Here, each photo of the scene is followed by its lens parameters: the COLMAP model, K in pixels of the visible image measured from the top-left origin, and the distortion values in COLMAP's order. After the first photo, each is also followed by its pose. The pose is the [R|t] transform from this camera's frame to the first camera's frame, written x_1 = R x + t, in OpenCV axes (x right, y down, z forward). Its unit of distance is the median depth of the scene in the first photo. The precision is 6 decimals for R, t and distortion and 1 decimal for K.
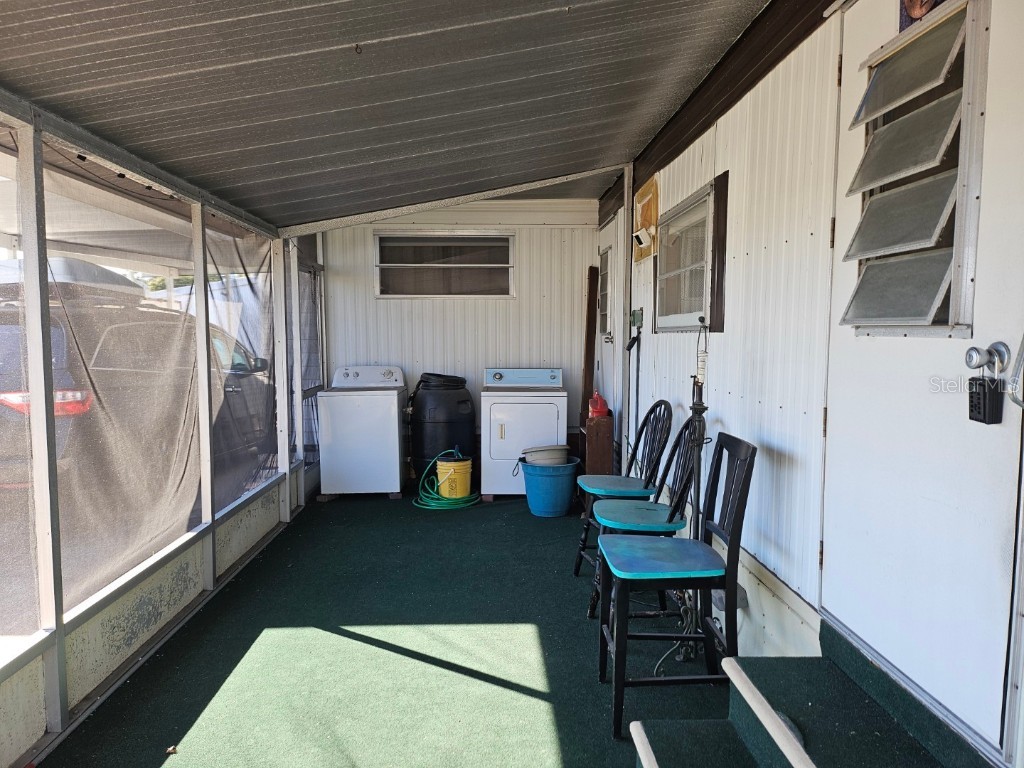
lens RADIAL K [[718.4, 0, 510.9], [0, 718.4, 387.1], [0, 0, 1]] dist [-0.001236, -0.000431]
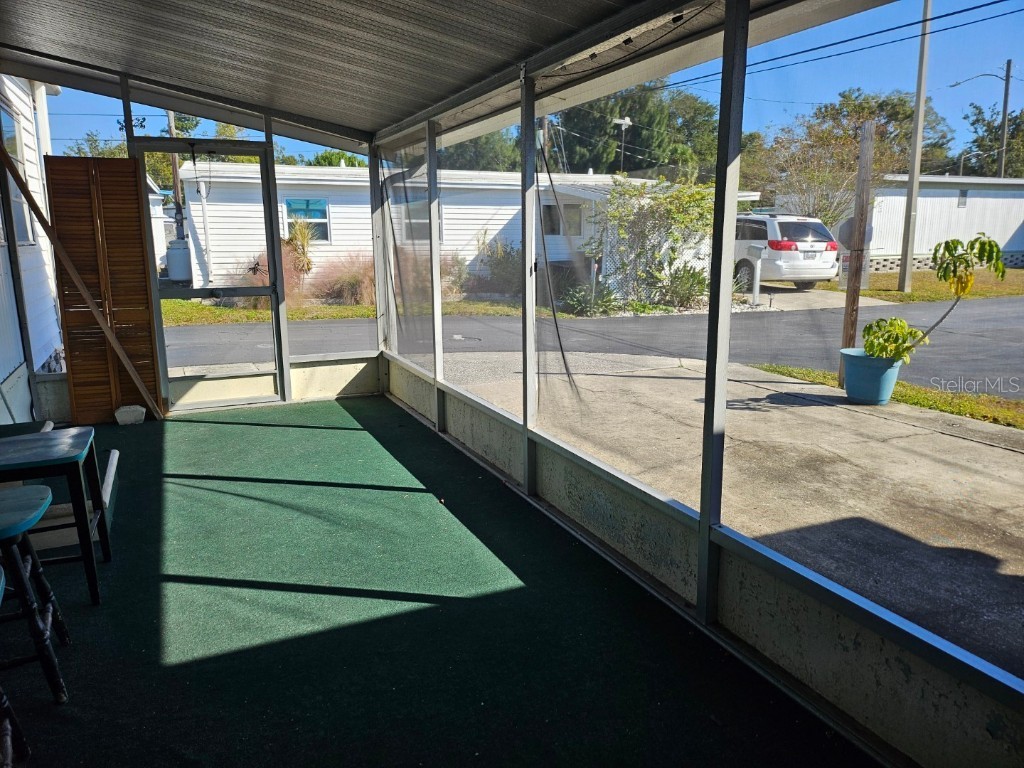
lens RADIAL K [[718.4, 0, 510.8], [0, 718.4, 383.0], [0, 0, 1]] dist [-0.001236, -0.000431]
pose [[-0.920339, 0.086872, -0.381353, -0.039066], [-0.021212, 0.962501, 0.270449, -0.131427], [0.390547, 0.256994, -0.883984, 1.912731]]
